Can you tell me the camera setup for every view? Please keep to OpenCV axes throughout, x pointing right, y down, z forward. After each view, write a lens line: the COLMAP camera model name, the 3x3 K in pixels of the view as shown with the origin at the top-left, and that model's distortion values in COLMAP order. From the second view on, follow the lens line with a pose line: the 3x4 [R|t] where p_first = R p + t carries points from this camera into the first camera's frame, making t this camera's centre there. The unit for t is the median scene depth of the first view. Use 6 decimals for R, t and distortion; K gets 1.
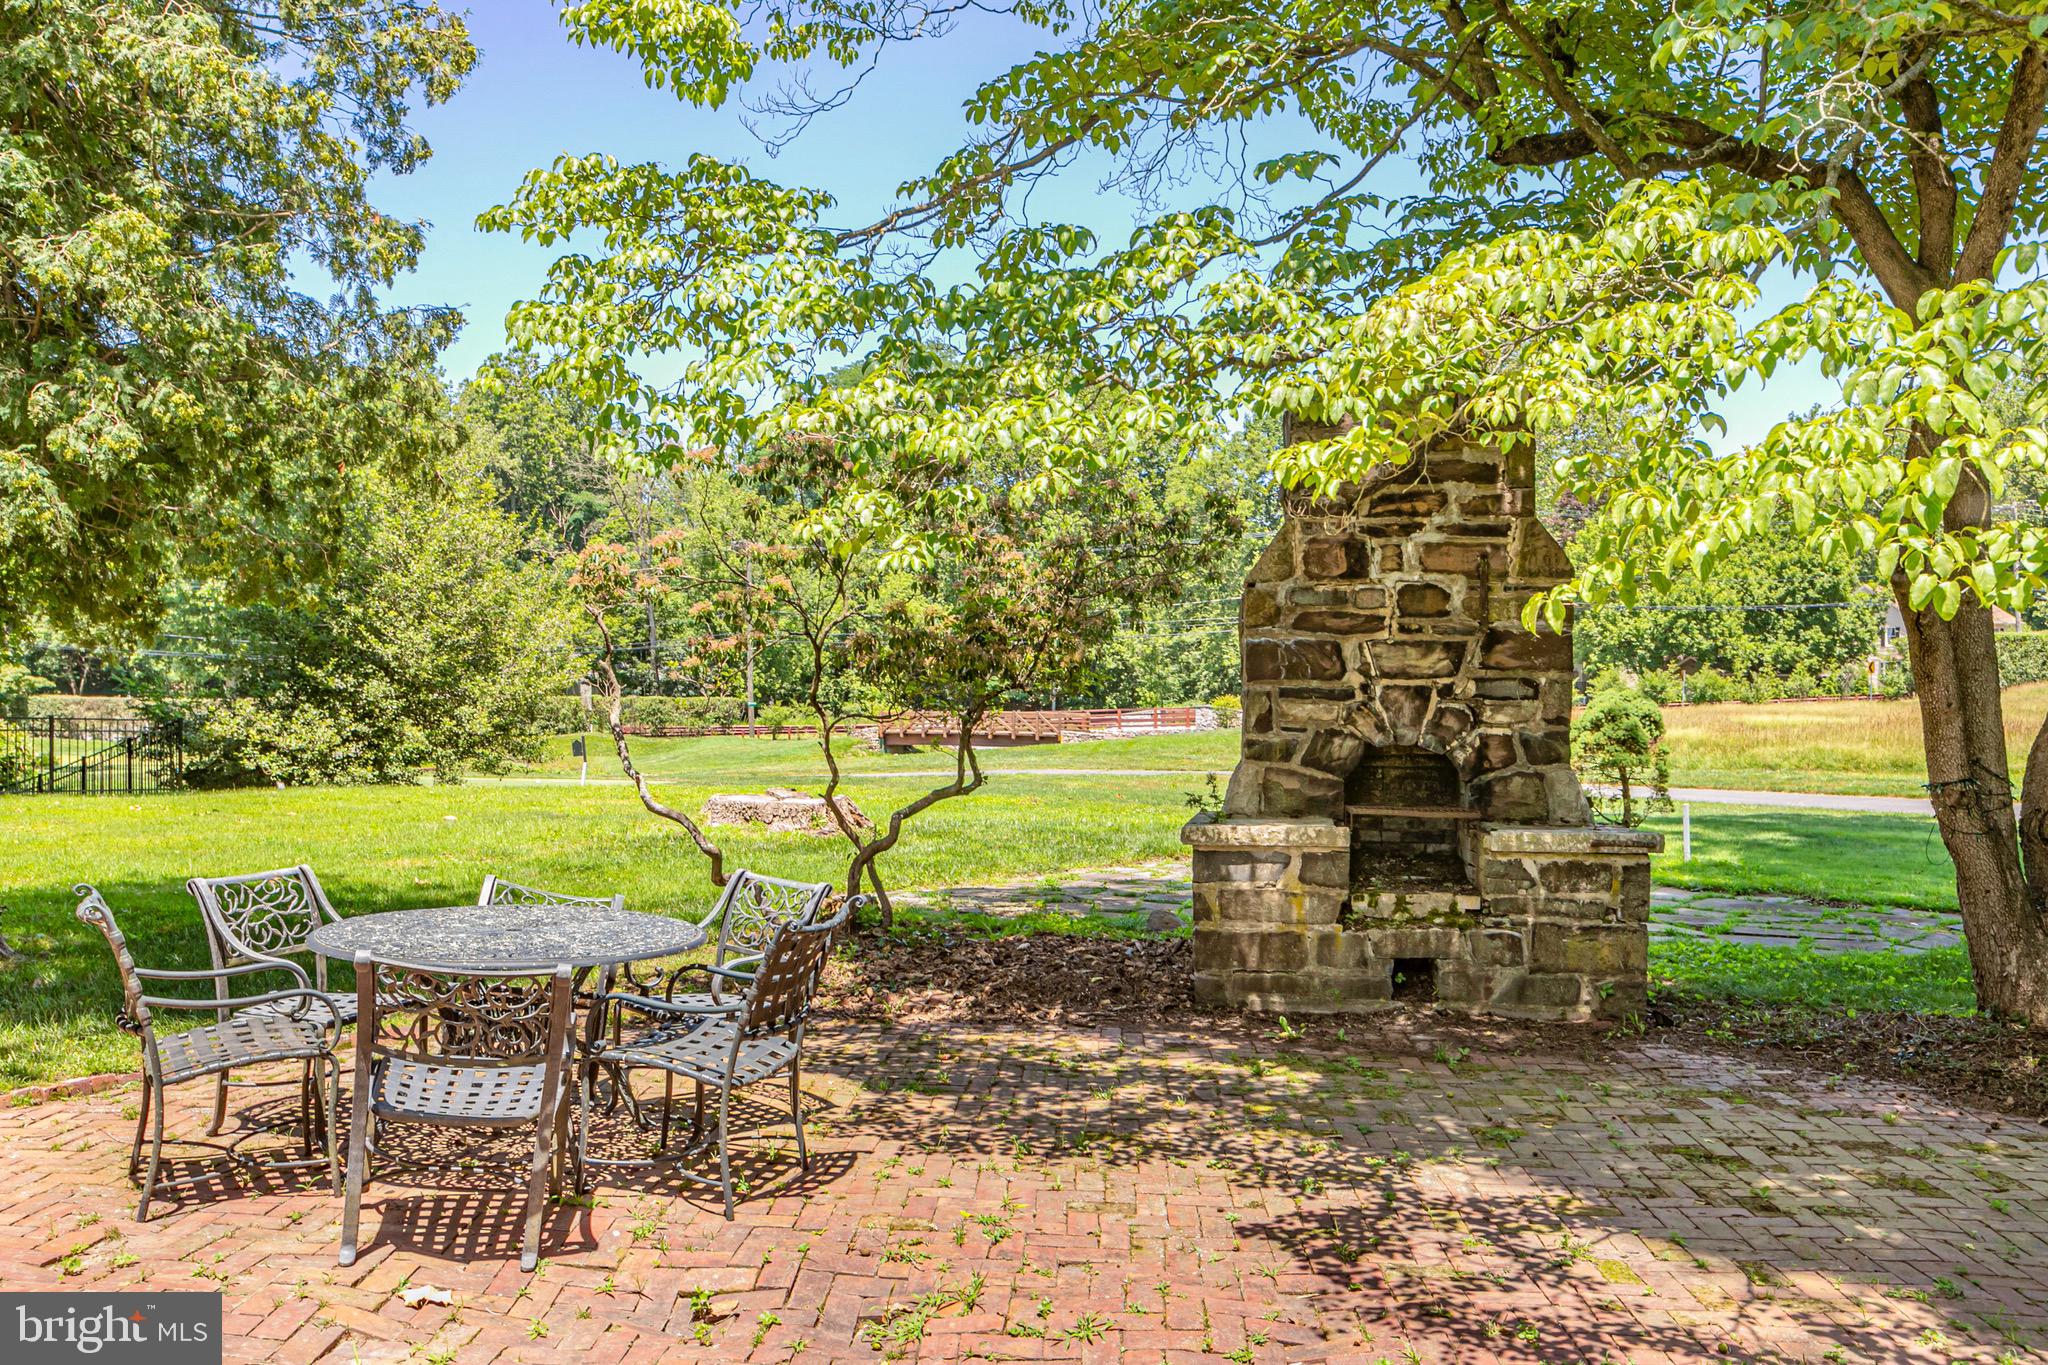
lens RADIAL K [[1784.2, 0, 1024.0], [0, 1784.2, 682.5], [0, 0, 1]] dist [0.006603, 0.007421]
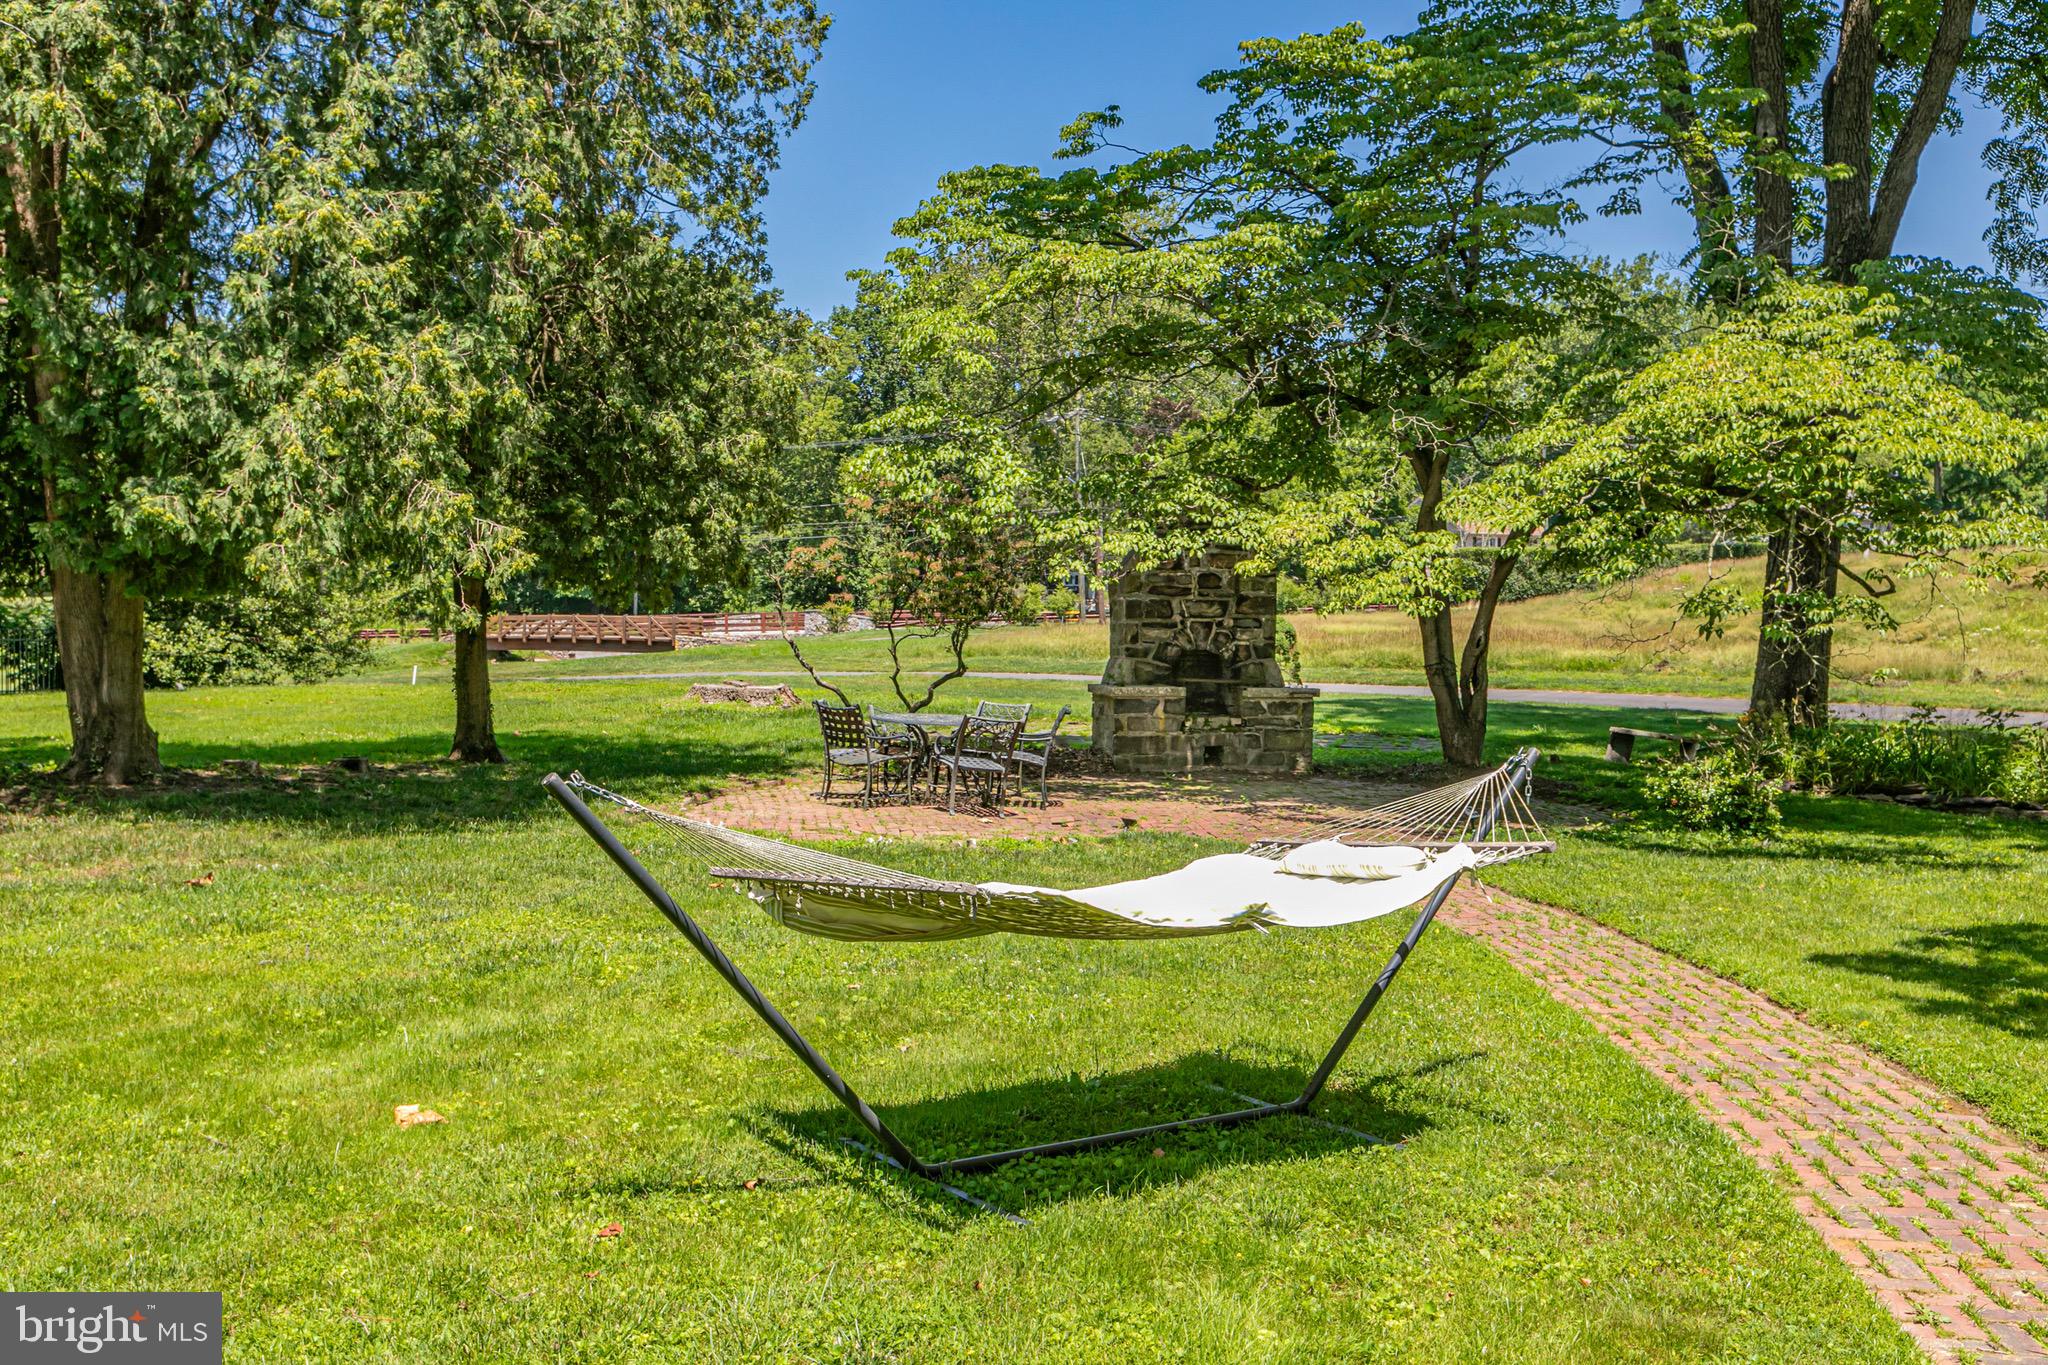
lens RADIAL K [[1934.4, 0, 1028.9], [0, 1934.4, 611.4], [0, 0, 1]] dist [0.006222, 0.003650]
pose [[0.971434, 0.002202, 0.237301, -0.518503], [-0.005889, 0.999873, 0.014832, -0.042226], [-0.237238, -0.015805, 0.971323, -1.150636]]
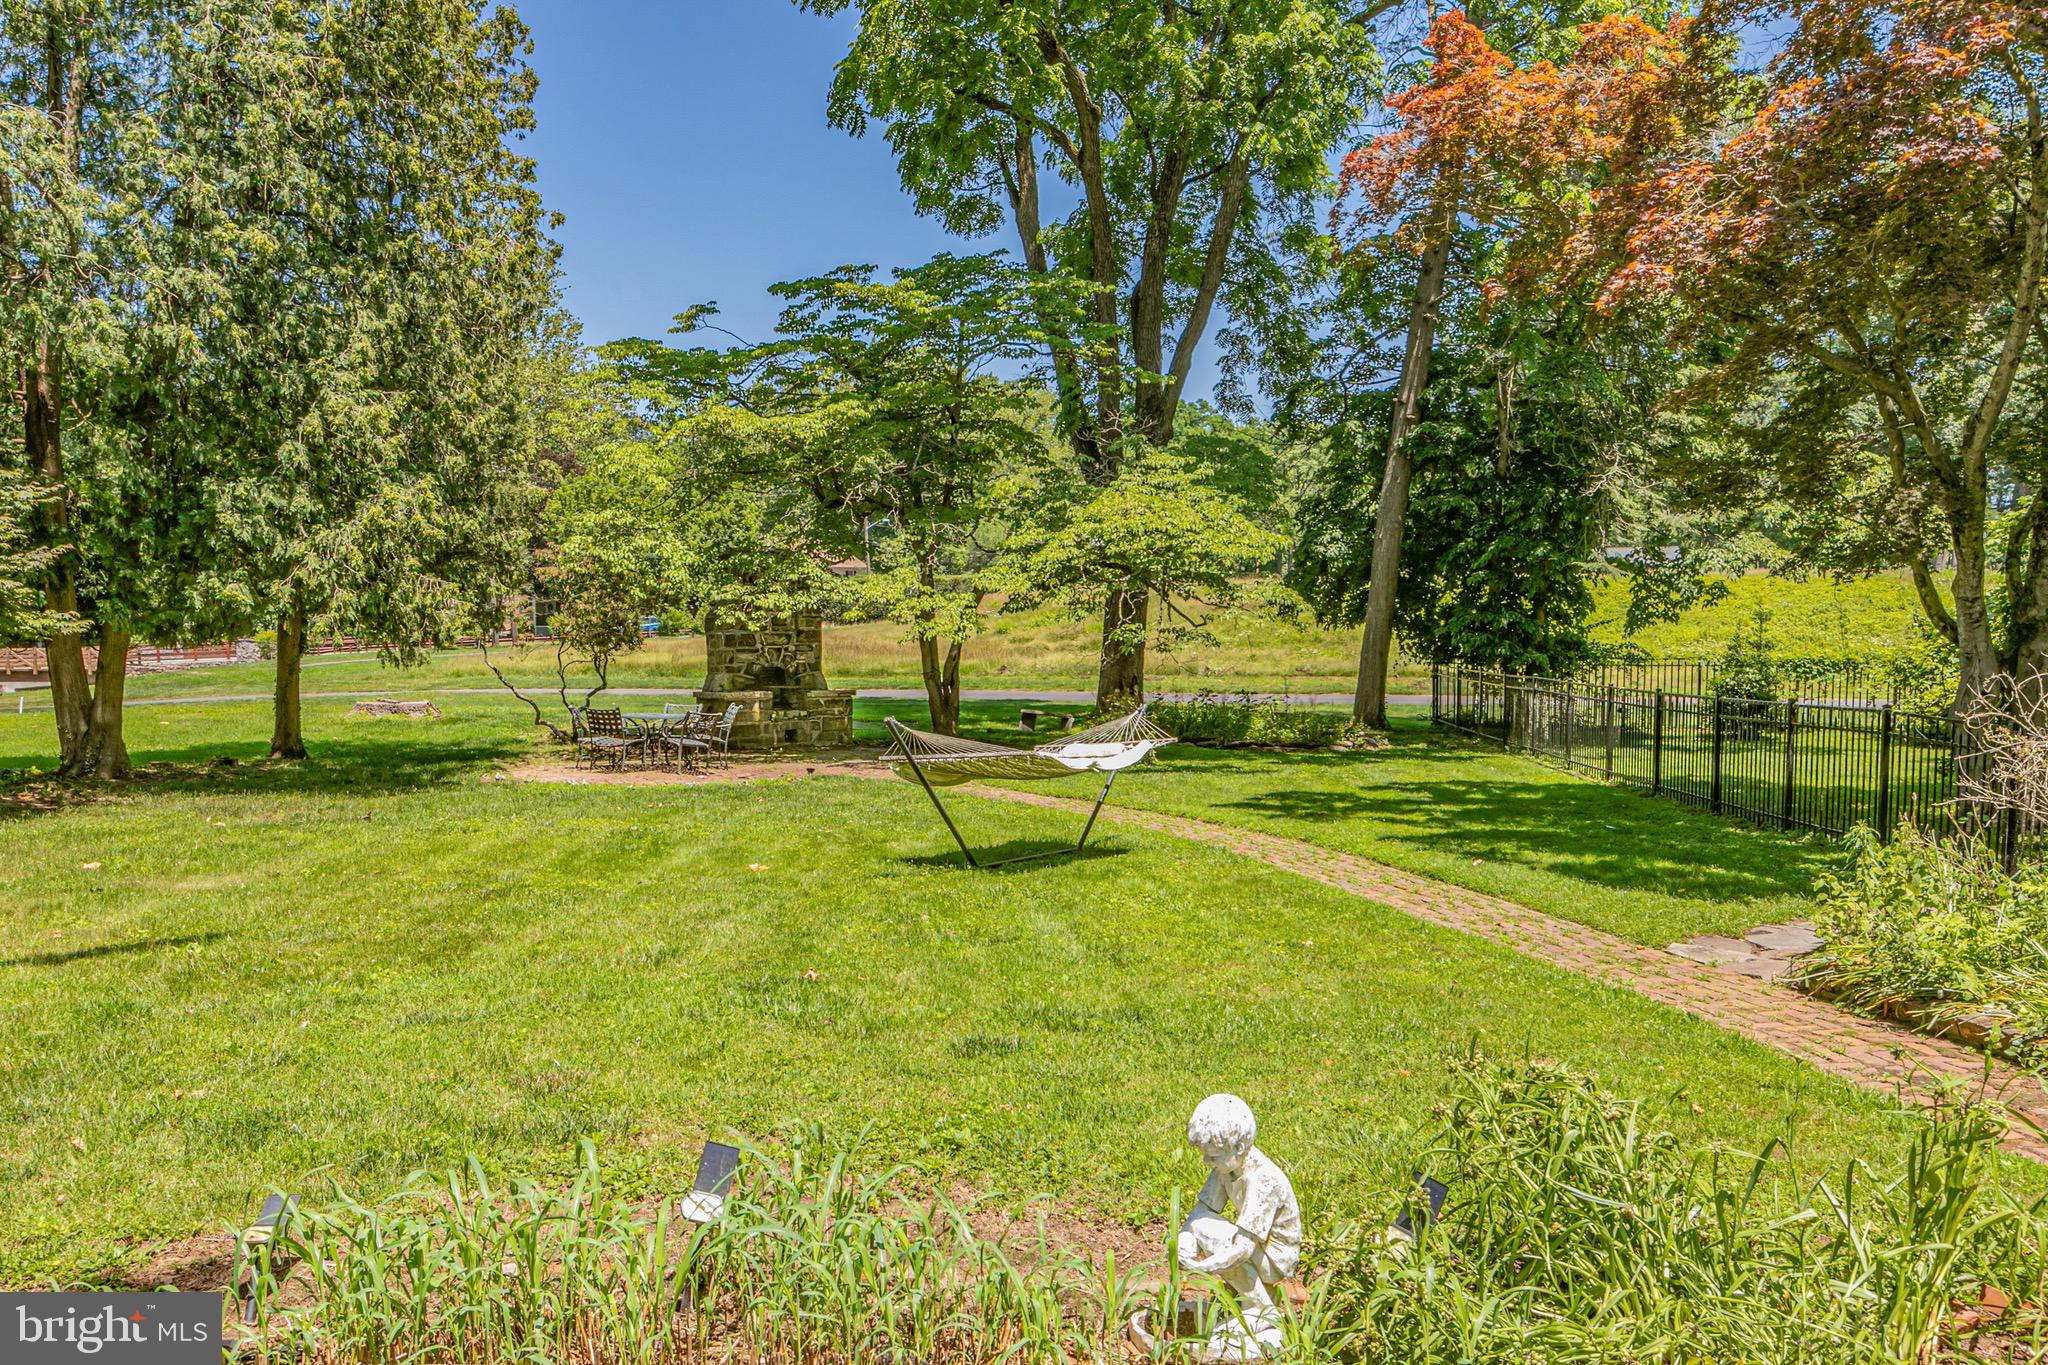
lens RADIAL K [[1649.2, 0, 1024.0], [0, 1649.2, 682.5], [0, 0, 1]] dist [0.004139, 0.002767]
pose [[0.820982, -0.031346, 0.570092, -1.079703], [0.005900, 0.998904, 0.046427, -0.069153], [-0.570923, -0.034752, 0.820268, -1.631769]]
